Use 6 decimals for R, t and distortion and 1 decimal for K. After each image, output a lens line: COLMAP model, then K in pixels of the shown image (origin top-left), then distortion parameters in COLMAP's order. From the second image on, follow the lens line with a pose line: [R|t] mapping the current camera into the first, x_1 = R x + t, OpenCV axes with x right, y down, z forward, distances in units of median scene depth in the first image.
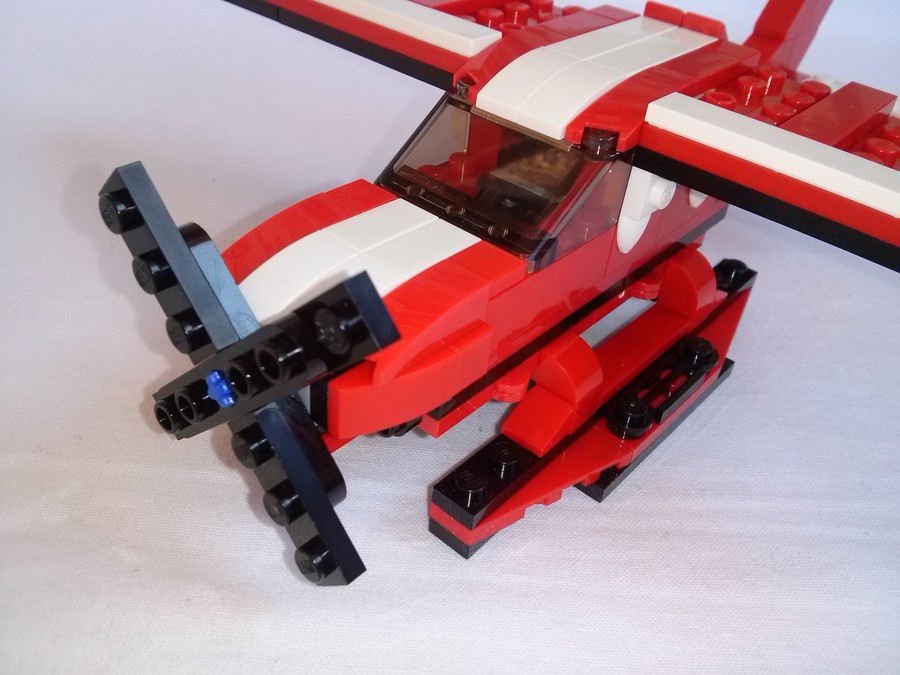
lens RADIAL K [[807.0, 0, 436.6], [0, 807.0, 341.4], [0, 0, 1]] dist [0.075064, -0.260569]
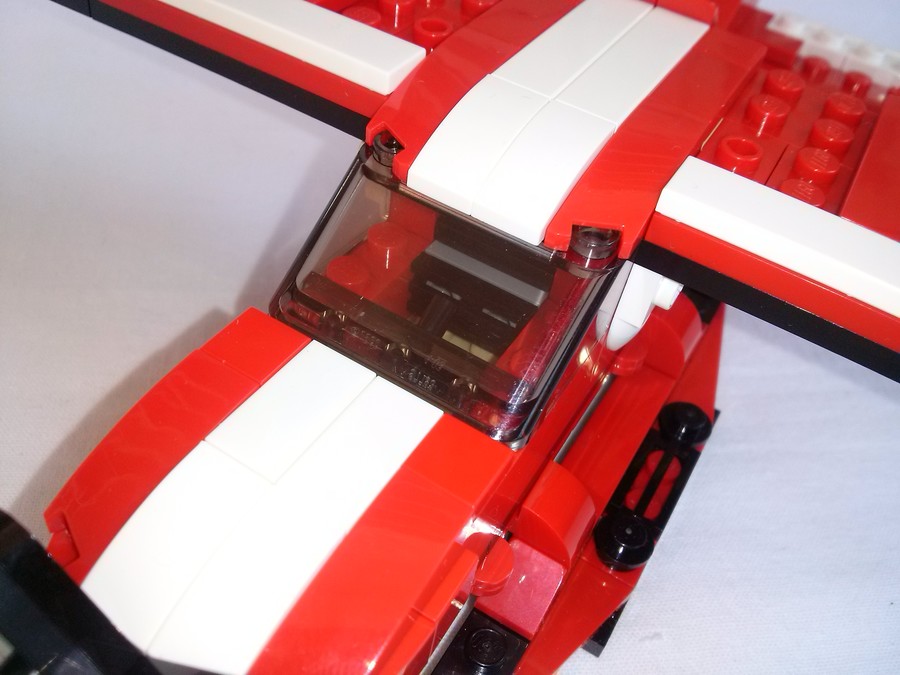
lens RADIAL K [[807.0, 0, 436.6], [0, 807.0, 341.4], [0, 0, 1]] dist [0.075064, -0.260569]
pose [[0.985031, -0.109584, 0.133065, -0.032094], [0.084173, 0.979412, 0.183484, -0.278735], [-0.150432, -0.169537, 0.973975, 0.298095]]
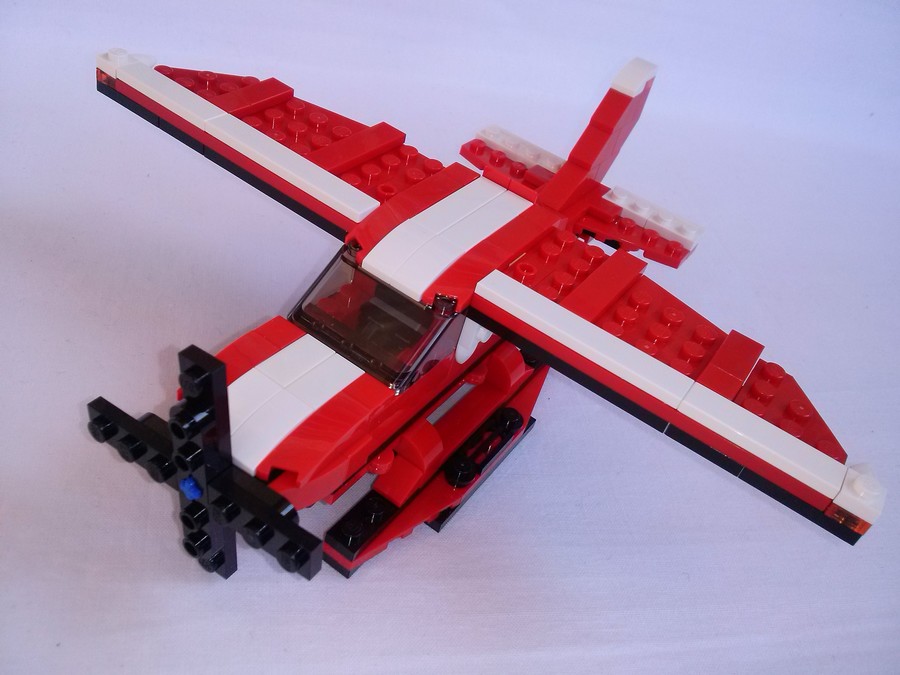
lens RADIAL K [[807.0, 0, 436.6], [0, 807.0, 341.4], [0, 0, 1]] dist [0.075064, -0.260569]
pose [[0.984414, 0.018536, 0.174884, -0.066776], [-0.032893, 0.996287, 0.079557, -0.271718], [-0.172760, -0.084070, 0.981370, -0.424623]]
